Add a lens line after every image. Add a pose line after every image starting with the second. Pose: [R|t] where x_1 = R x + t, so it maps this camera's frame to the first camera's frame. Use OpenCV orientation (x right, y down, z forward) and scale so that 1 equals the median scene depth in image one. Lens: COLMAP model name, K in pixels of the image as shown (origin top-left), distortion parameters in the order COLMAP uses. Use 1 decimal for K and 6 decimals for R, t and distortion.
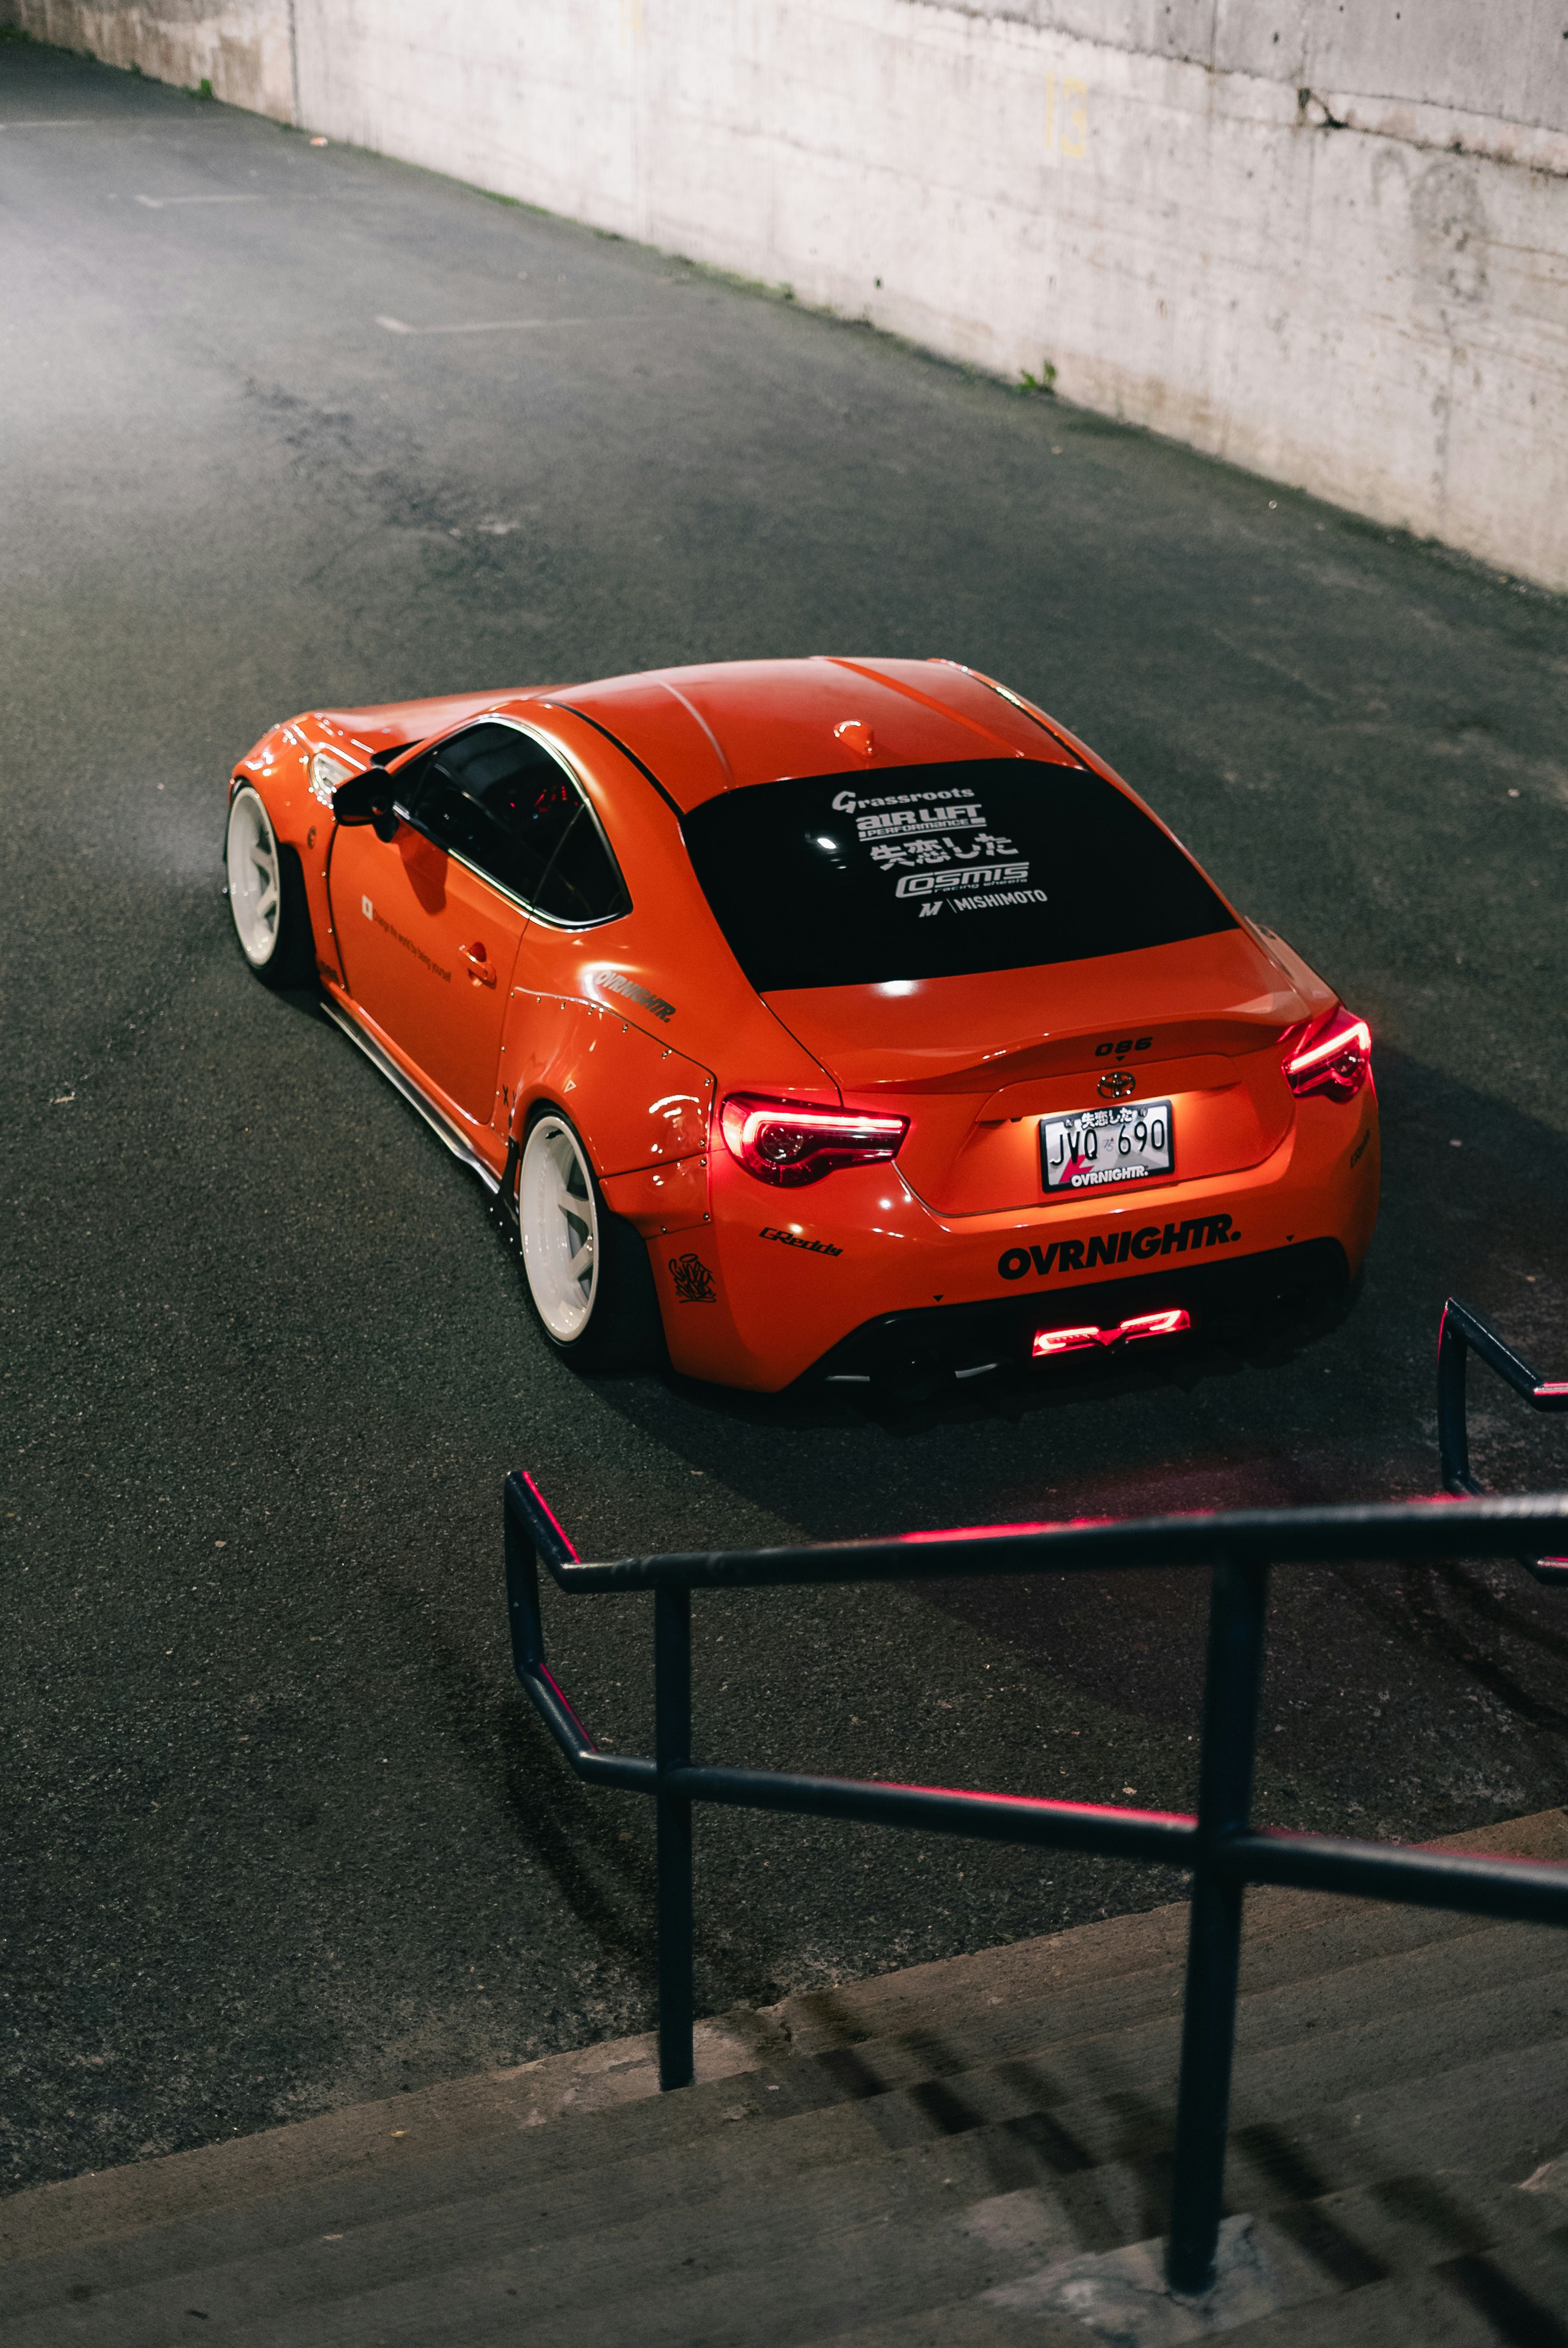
lens RADIAL K [[3525.5, 0, 781.1], [0, 3525.5, 1172.5], [0, 0, 1]] dist [0.003424, -0.019400]
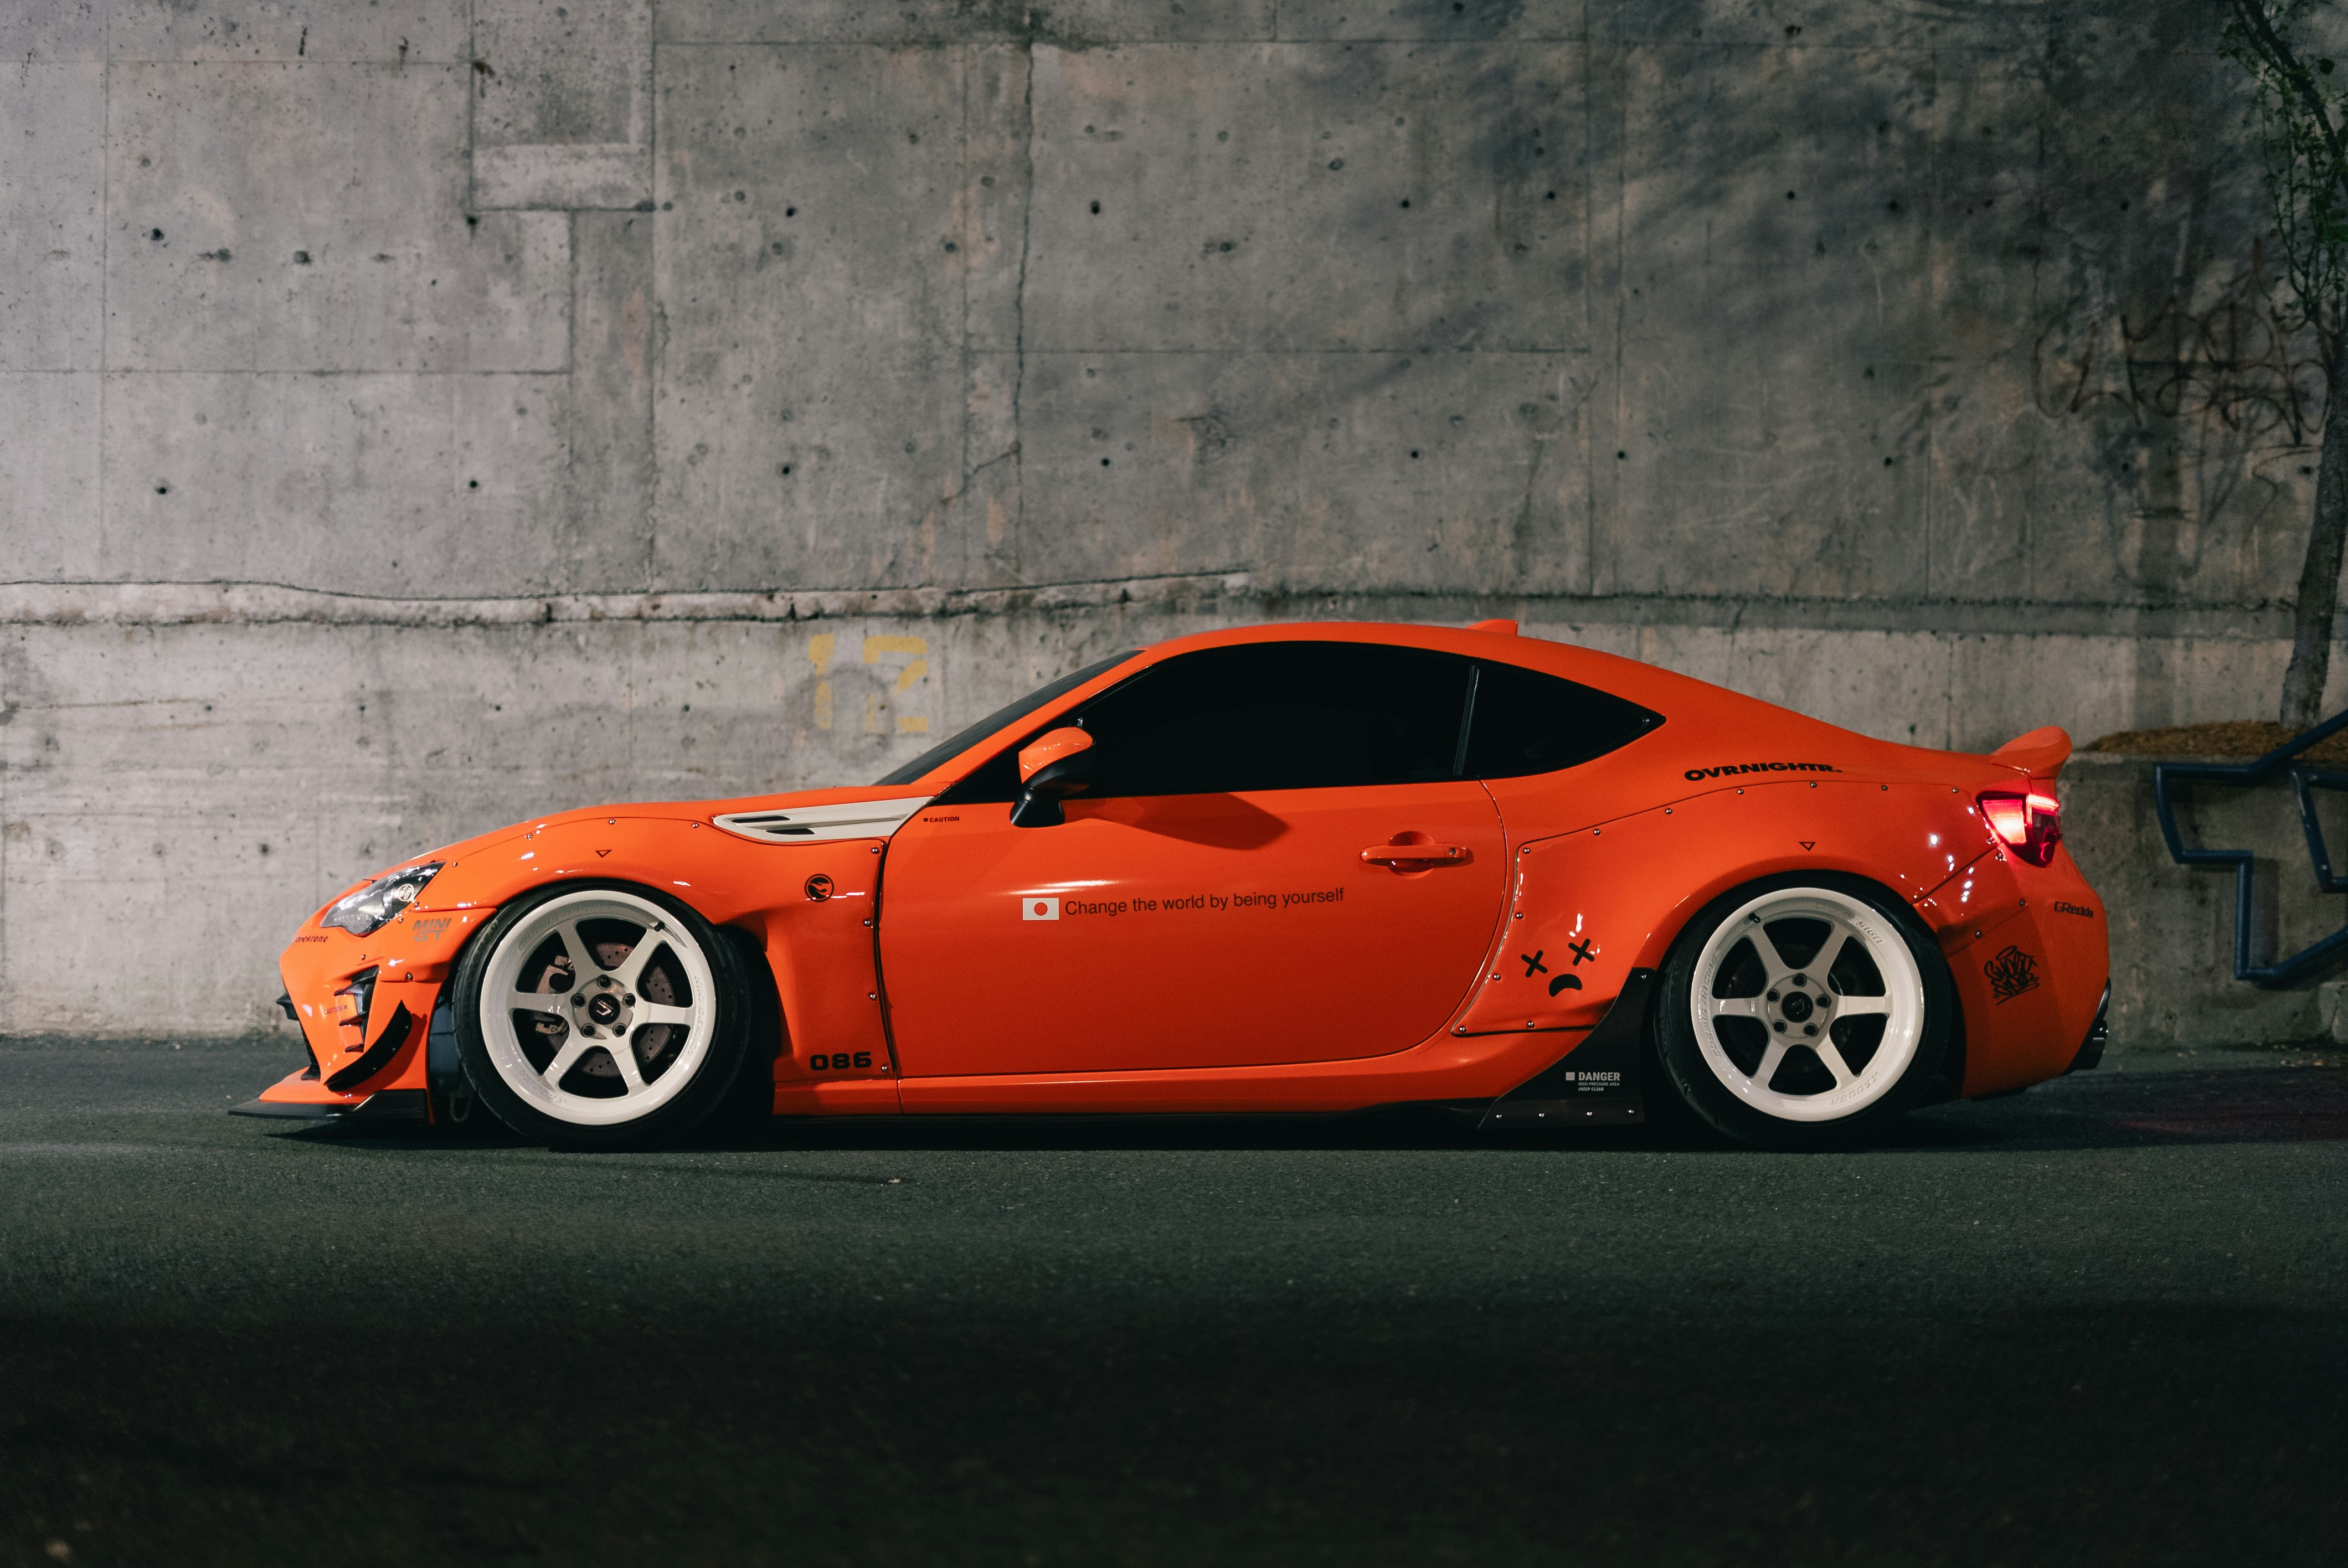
lens RADIAL K [[3406.6, 0, 1186.0], [0, 3406.6, 786.8], [0, 0, 1]] dist [-0.012043, 0.036759]
pose [[0.378033, 0.019314, 0.925591, -0.821612], [0.377260, 0.909793, -0.173066, 0.048900], [-0.845438, 0.414613, 0.336645, 0.666787]]
